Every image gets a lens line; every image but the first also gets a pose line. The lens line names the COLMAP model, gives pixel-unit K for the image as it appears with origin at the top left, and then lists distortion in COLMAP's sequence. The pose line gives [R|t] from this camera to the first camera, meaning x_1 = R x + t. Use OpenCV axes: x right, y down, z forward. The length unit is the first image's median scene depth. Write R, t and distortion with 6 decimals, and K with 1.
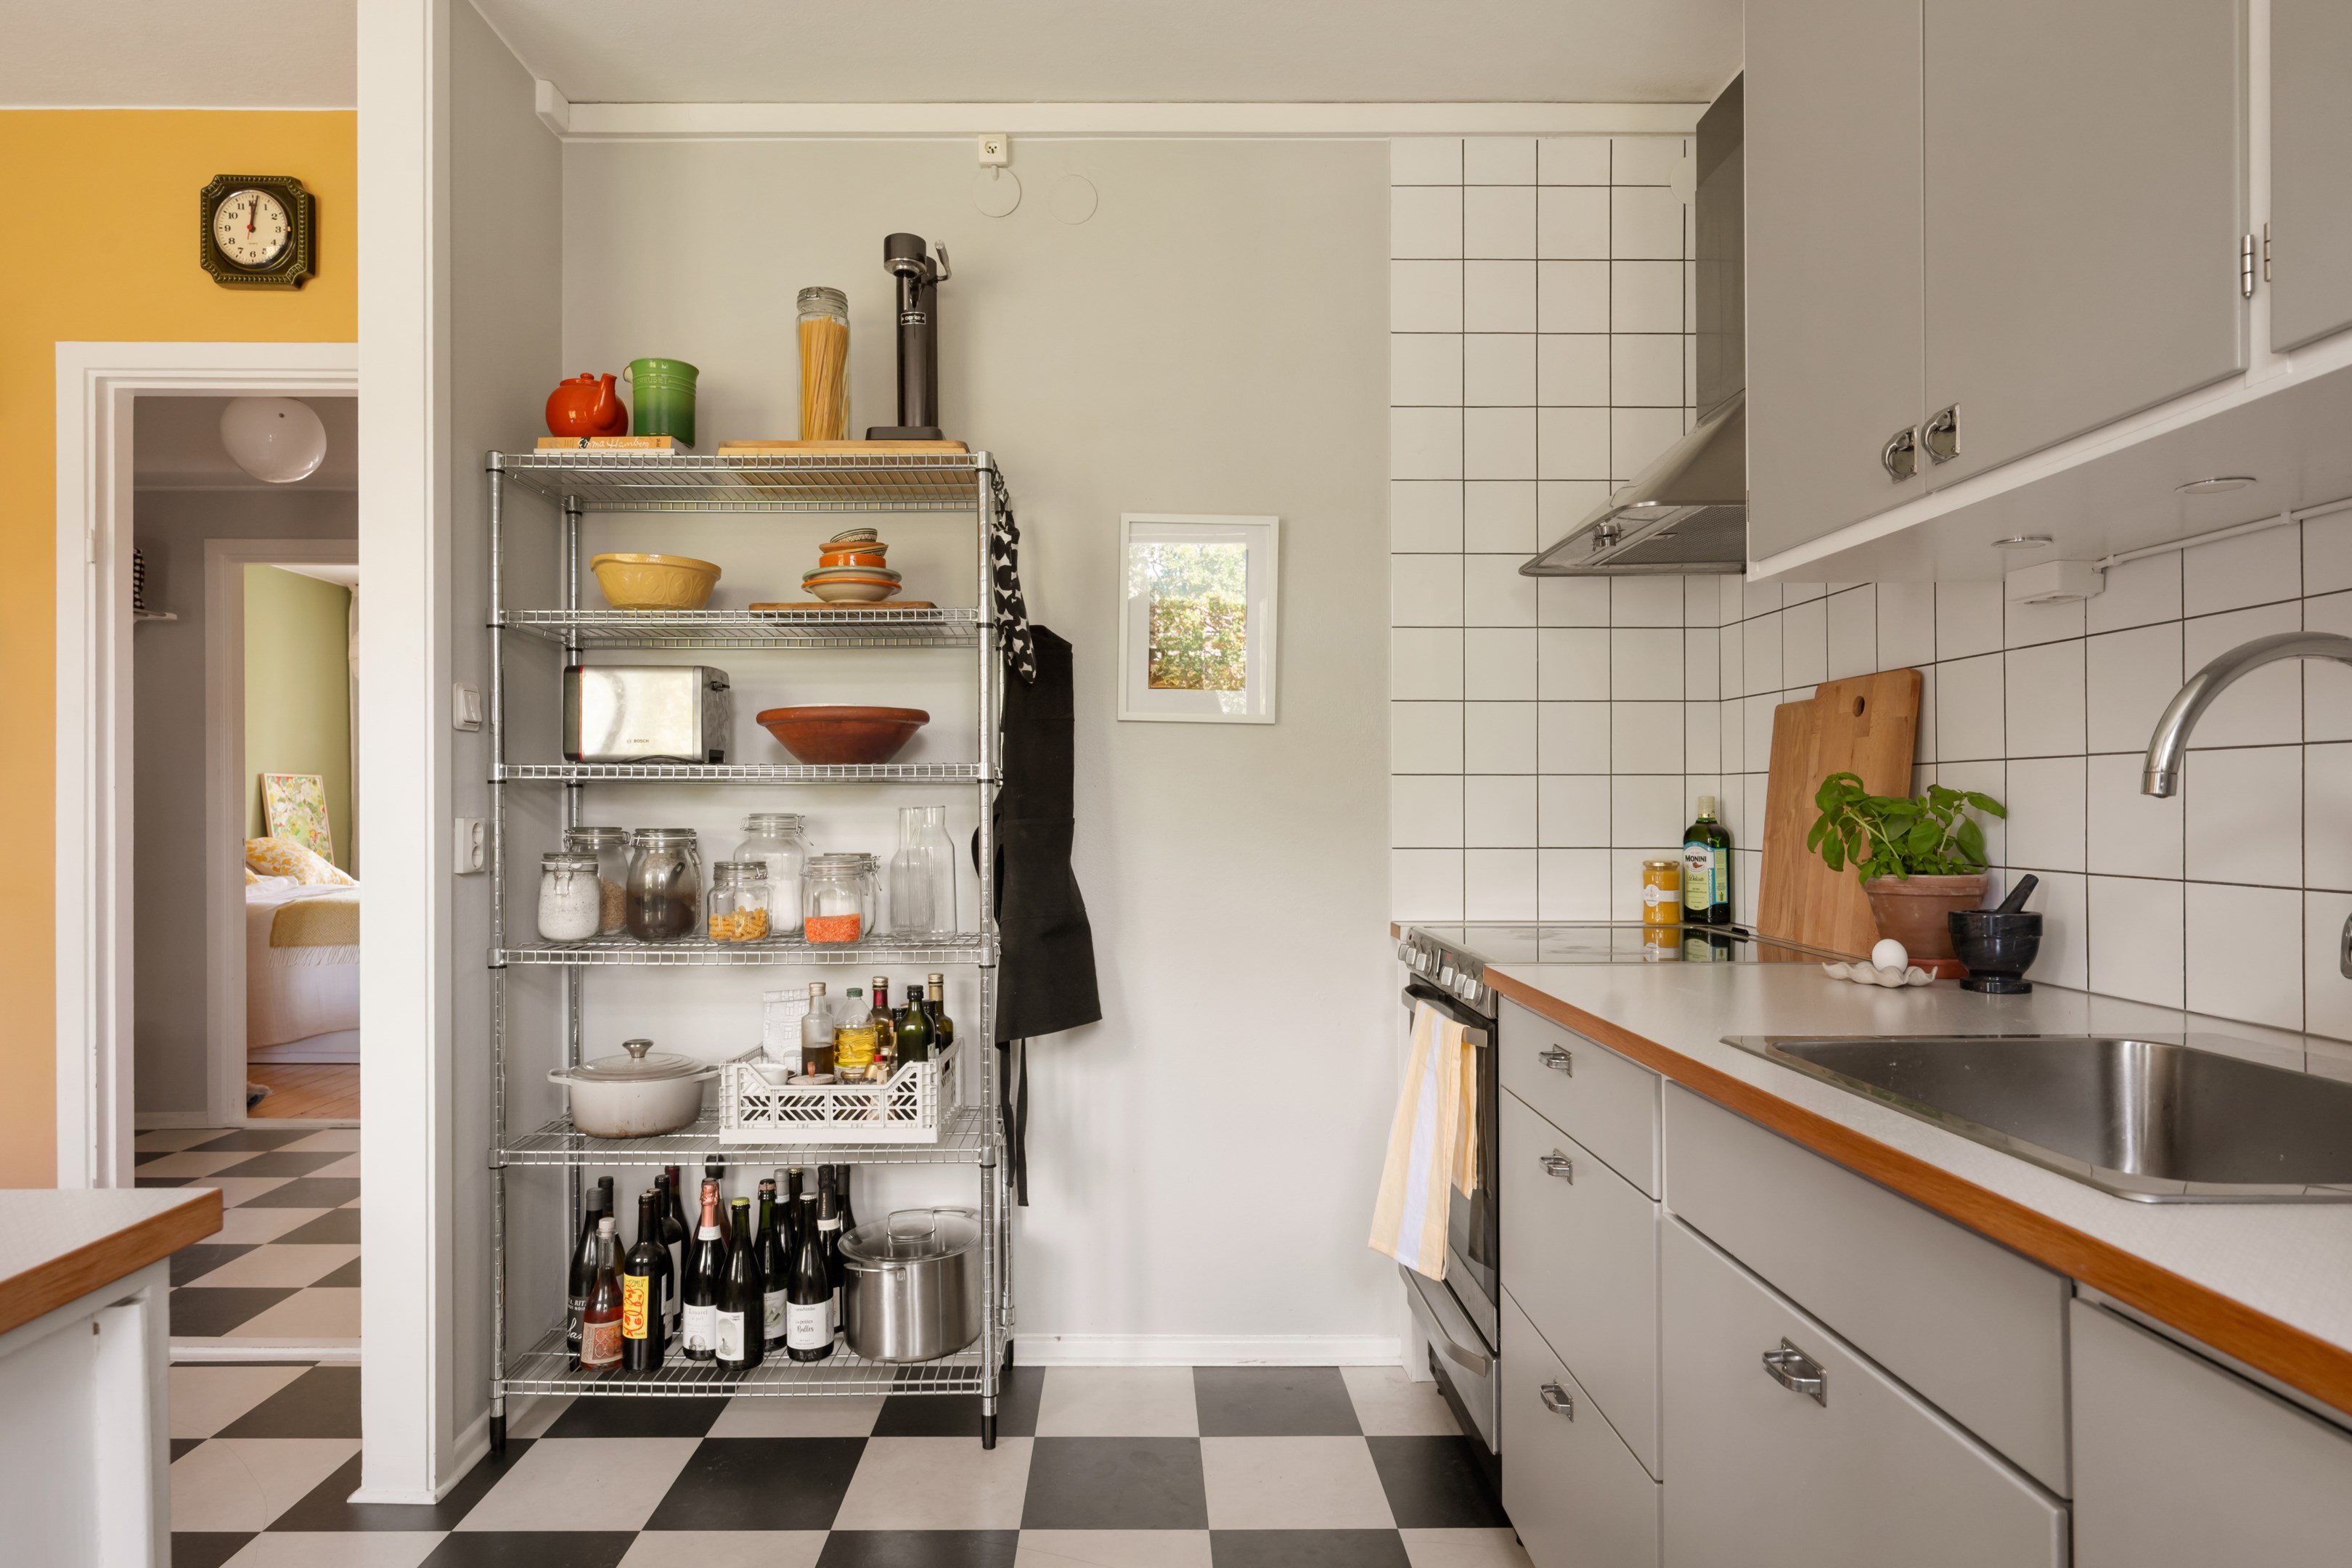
lens RADIAL K [[1283.9, 0, 1141.9], [0, 1283.9, 810.3], [0, 0, 1]] dist [-0.003390, 0.000100]
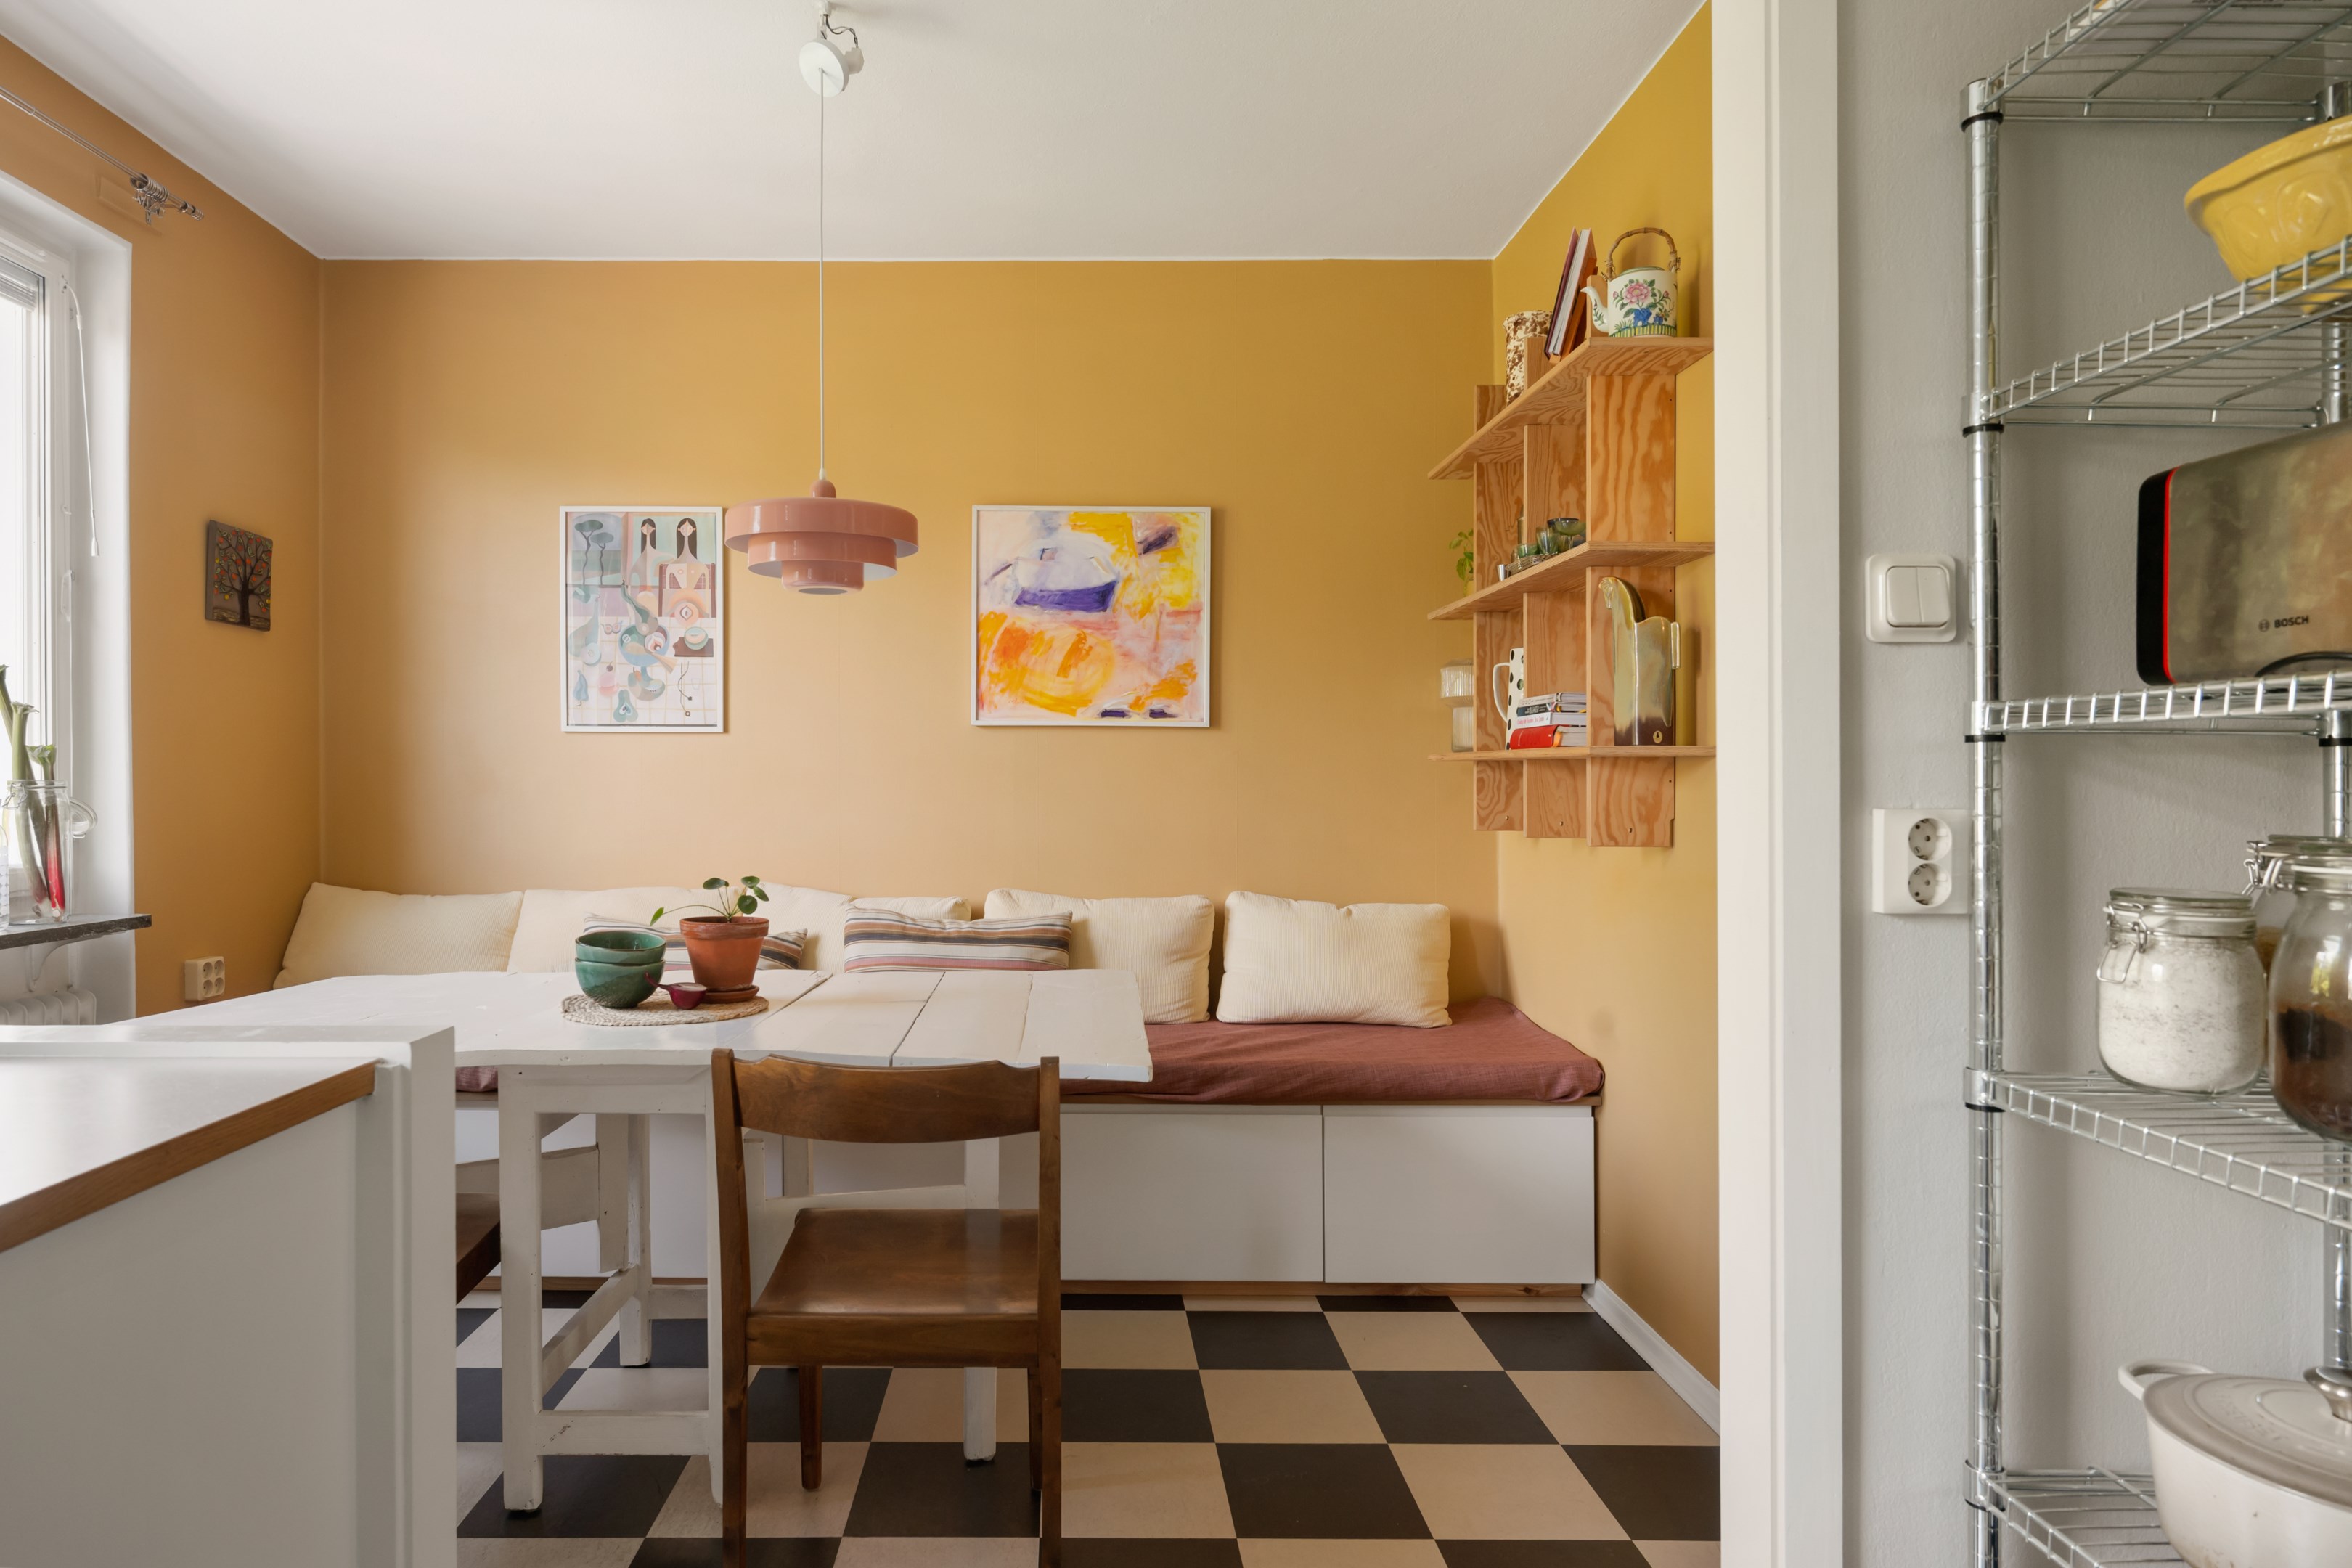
lens RADIAL K [[1346.7, 0, 1071.5], [0, 1346.7, 804.6], [0, 0, 1]] dist [-0.009810, 0.000495]
pose [[-0.003772, 0.011150, -0.999931, 0.022787], [-0.007246, 0.999911, 0.011177, 0.000591], [0.999967, 0.007287, -0.003691, 0.611165]]
